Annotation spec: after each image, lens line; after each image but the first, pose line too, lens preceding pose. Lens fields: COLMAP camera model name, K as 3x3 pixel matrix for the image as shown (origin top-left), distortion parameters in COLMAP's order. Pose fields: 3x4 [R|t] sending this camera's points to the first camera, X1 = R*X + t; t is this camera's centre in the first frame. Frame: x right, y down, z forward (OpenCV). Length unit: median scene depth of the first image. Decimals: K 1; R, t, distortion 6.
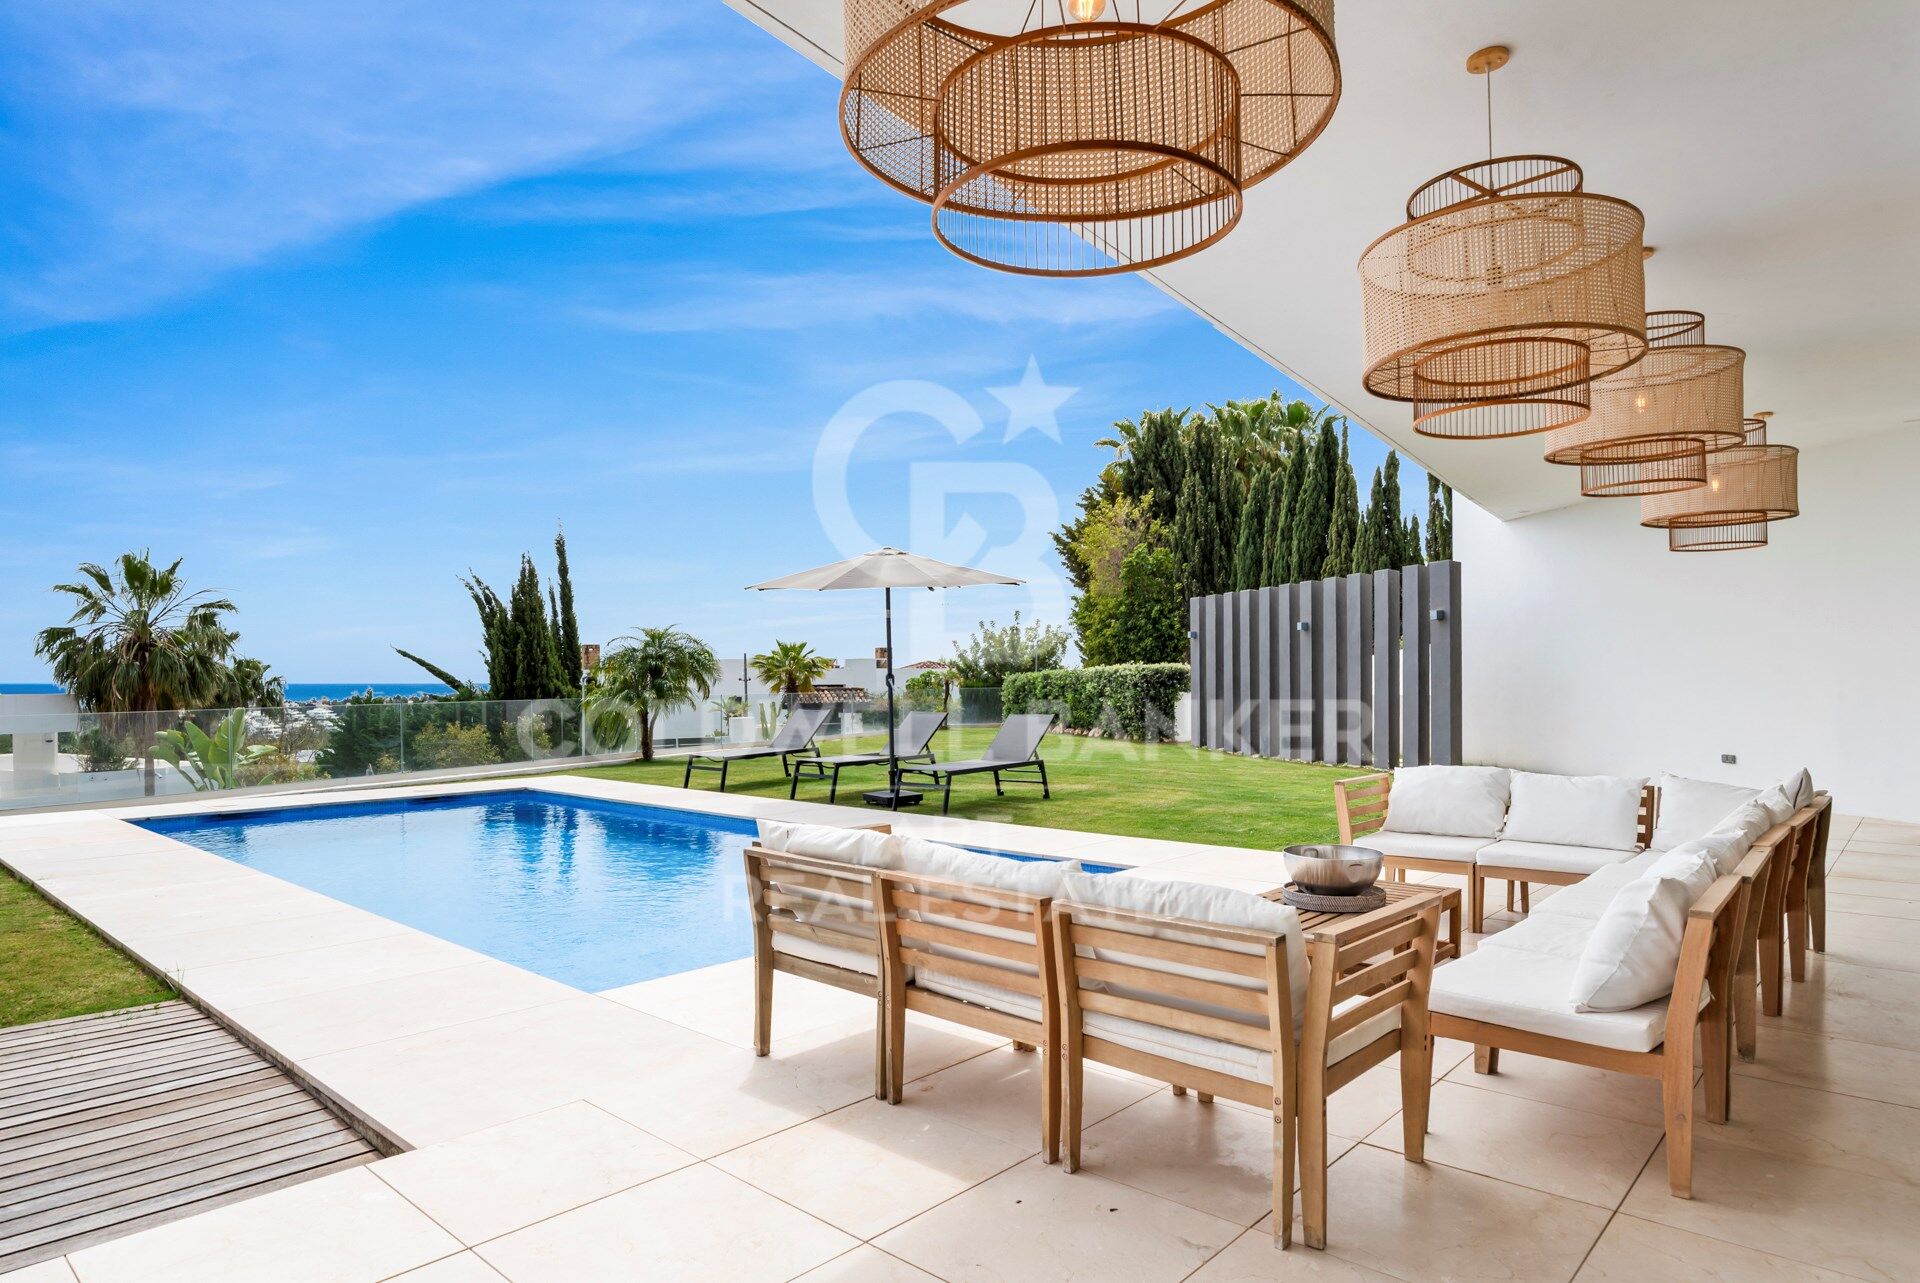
lens RADIAL K [[1117.0, 0, 961.0], [0, 1117.0, 673.4], [0, 0, 1]] dist [-0.039205, 0.001431]
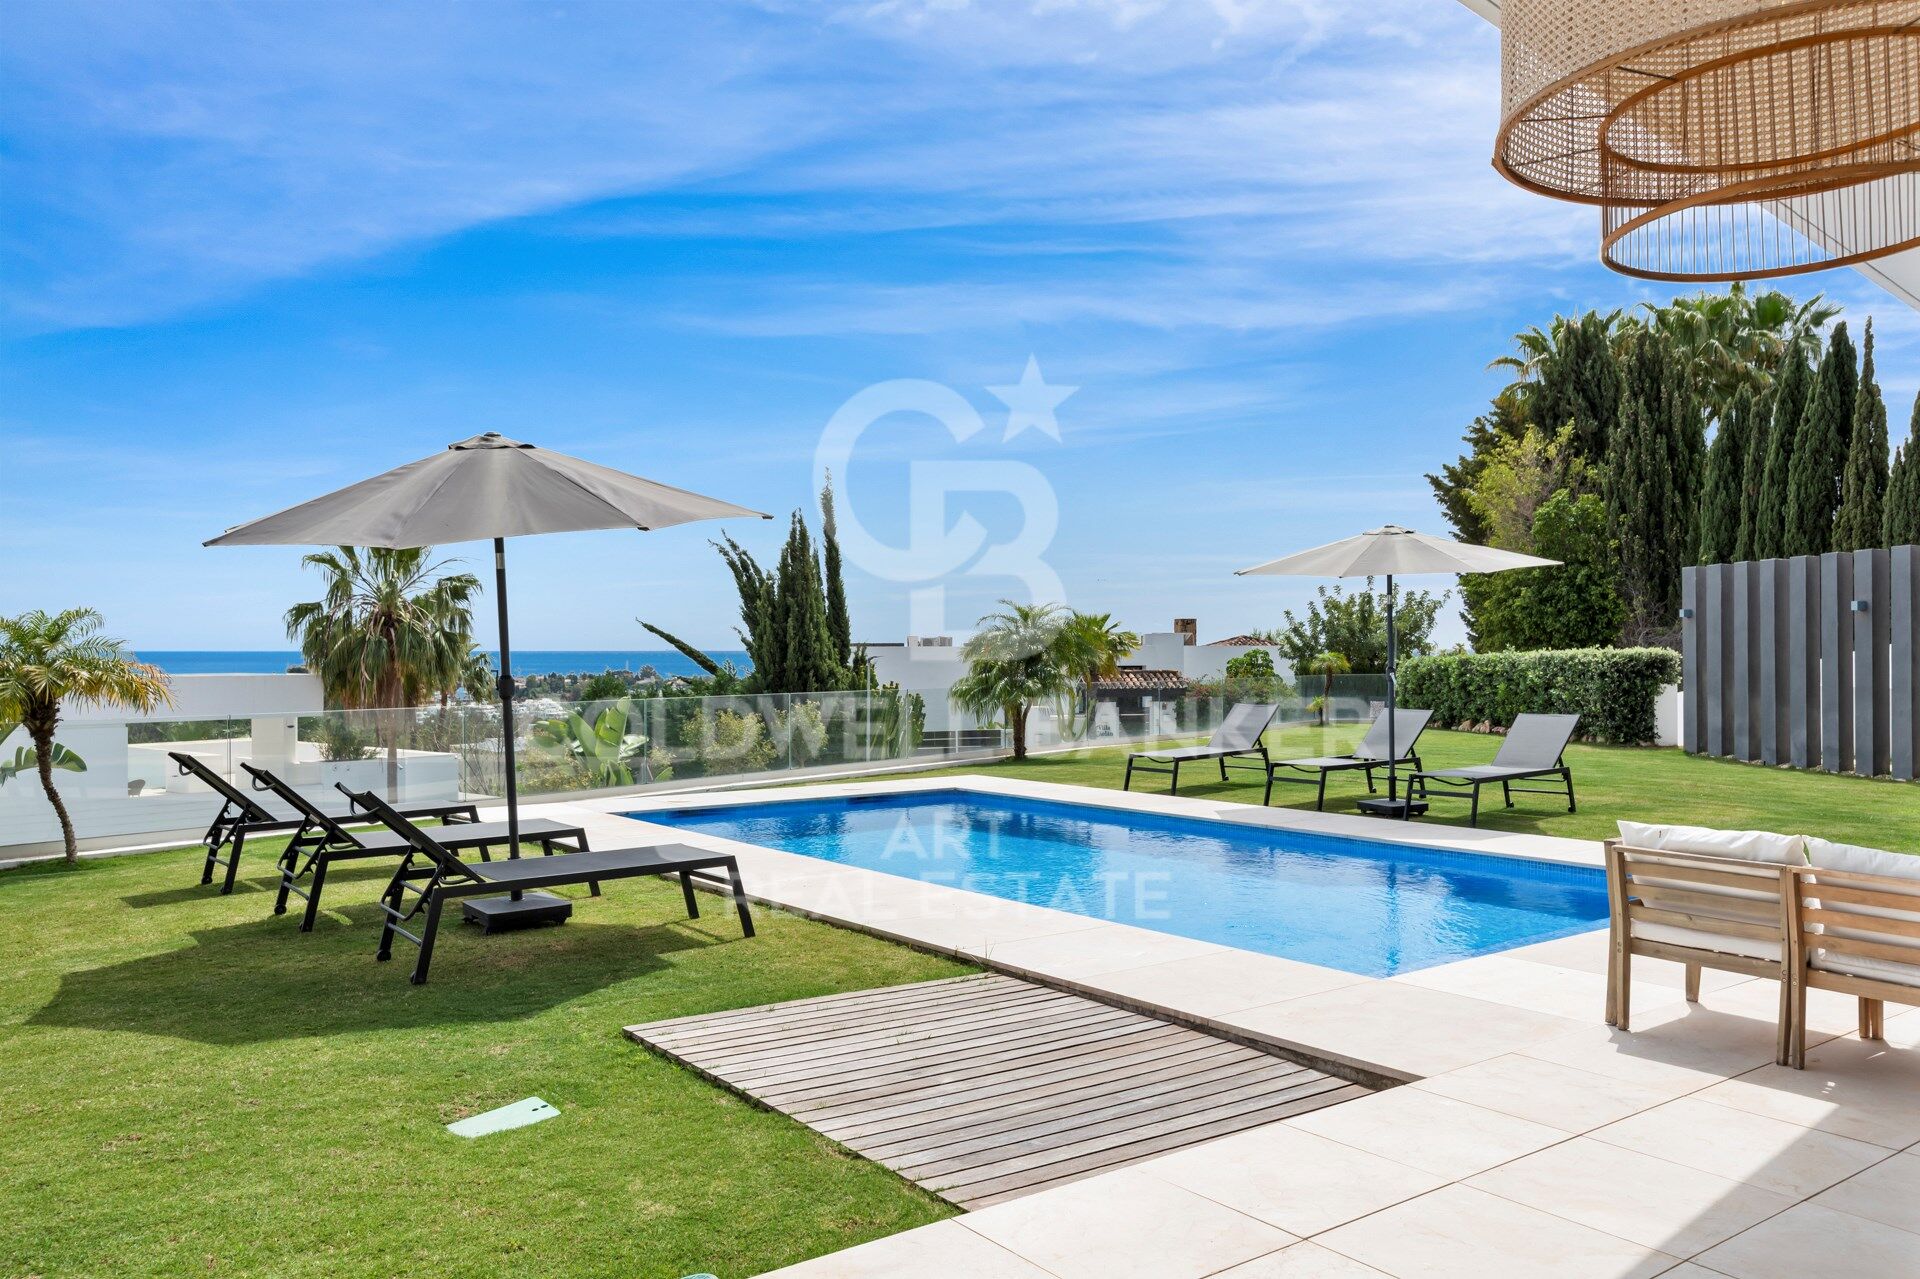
lens RADIAL K [[1431.7, 0, 960.0], [0, 1431.7, 639.5], [0, 0, 1]] dist [-0.042322, 0.054415]
pose [[0.980968, 0.002218, -0.194155, -0.059682], [-0.003409, 0.999977, -0.005802, -0.004574], [0.194138, 0.006353, 0.980954, -0.058724]]
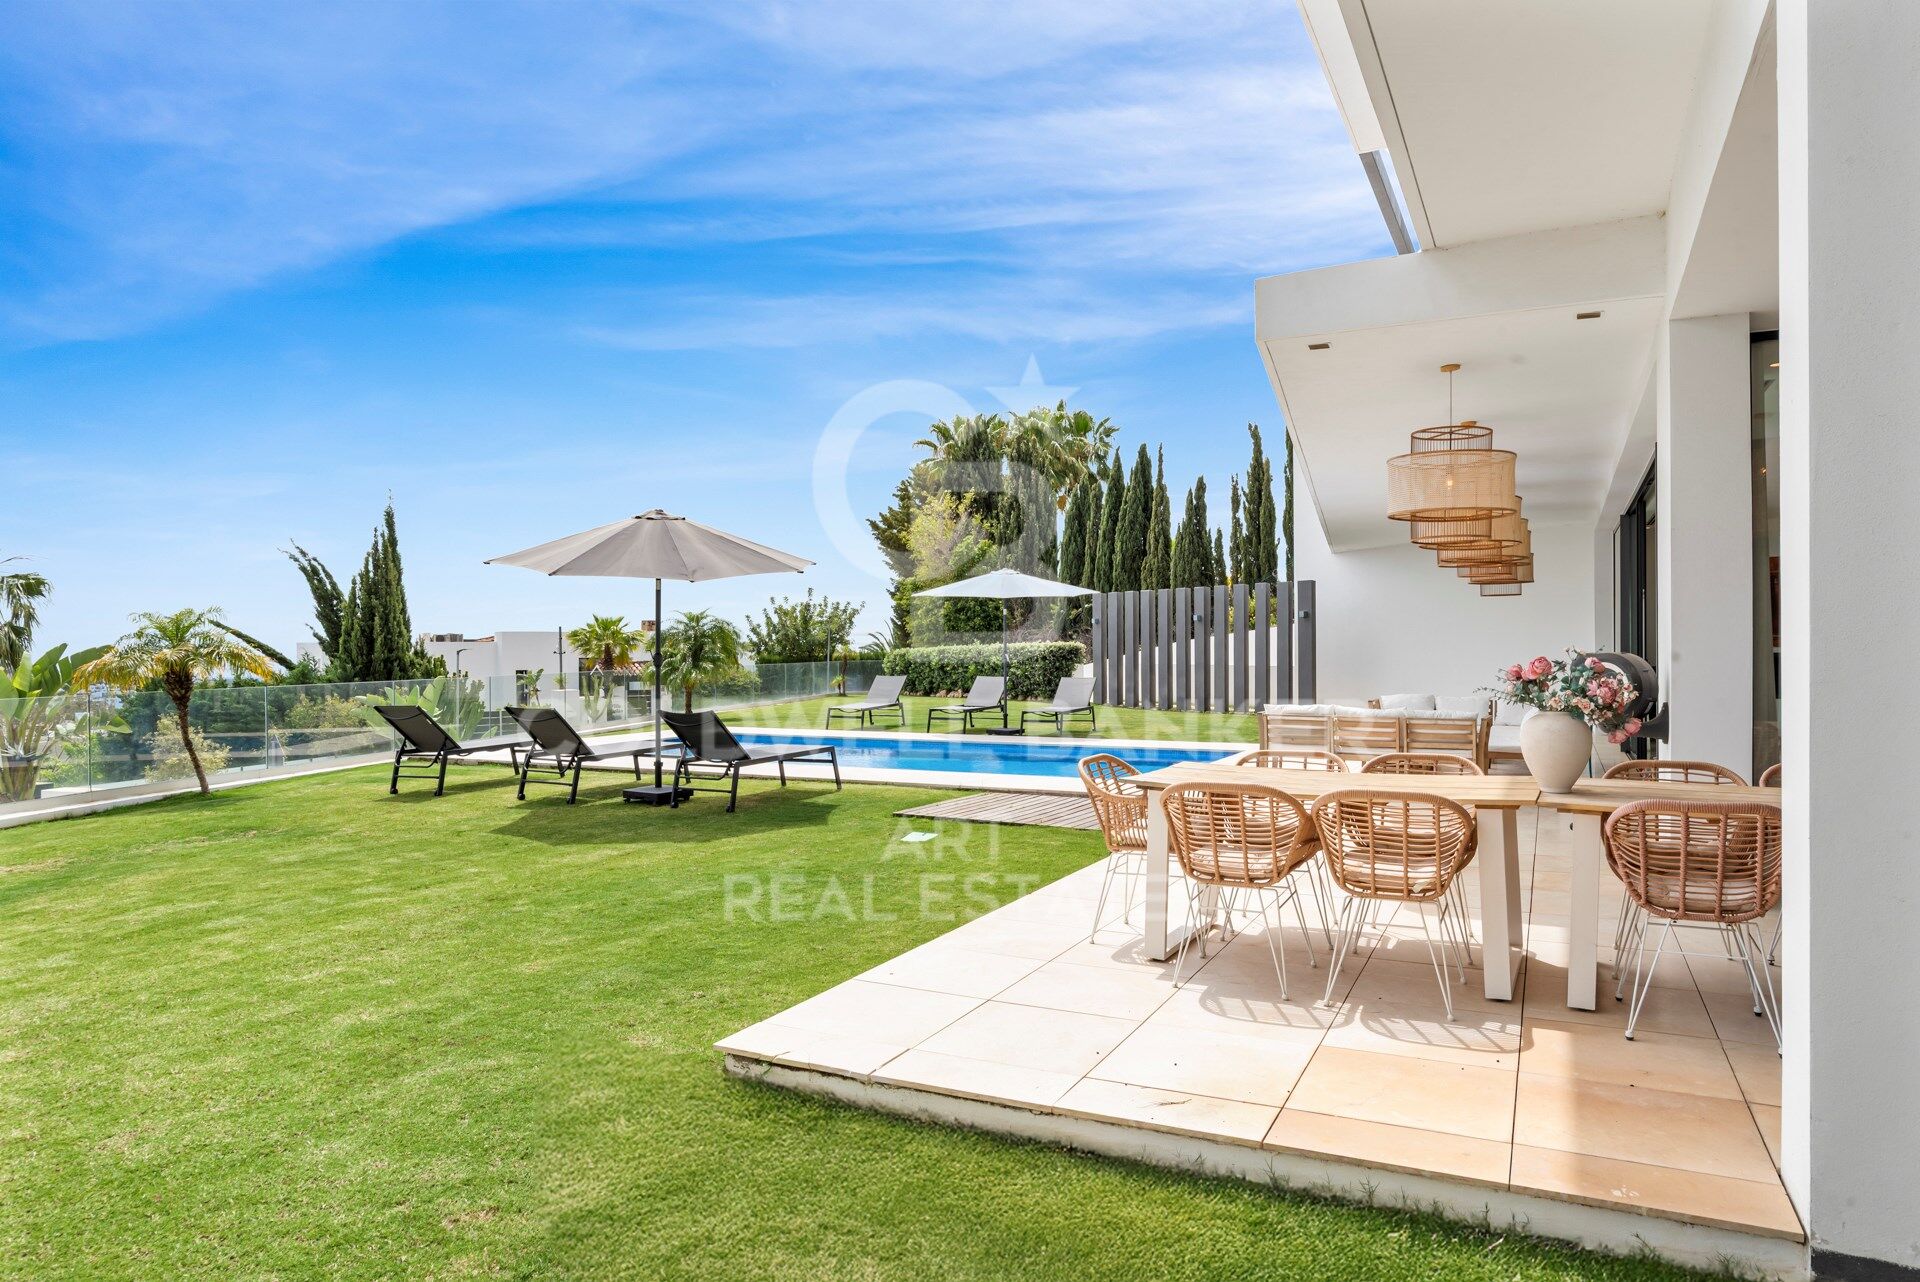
lens RADIAL K [[1189.4, 0, 951.0], [0, 1189.4, 648.8], [0, 0, 1]] dist [-0.038442, 0.025831]
pose [[0.963742, 0.003230, 0.266815, -0.192447], [-0.003780, 0.999992, 0.001547, -0.001519], [-0.266808, -0.002500, 0.963746, -0.188811]]
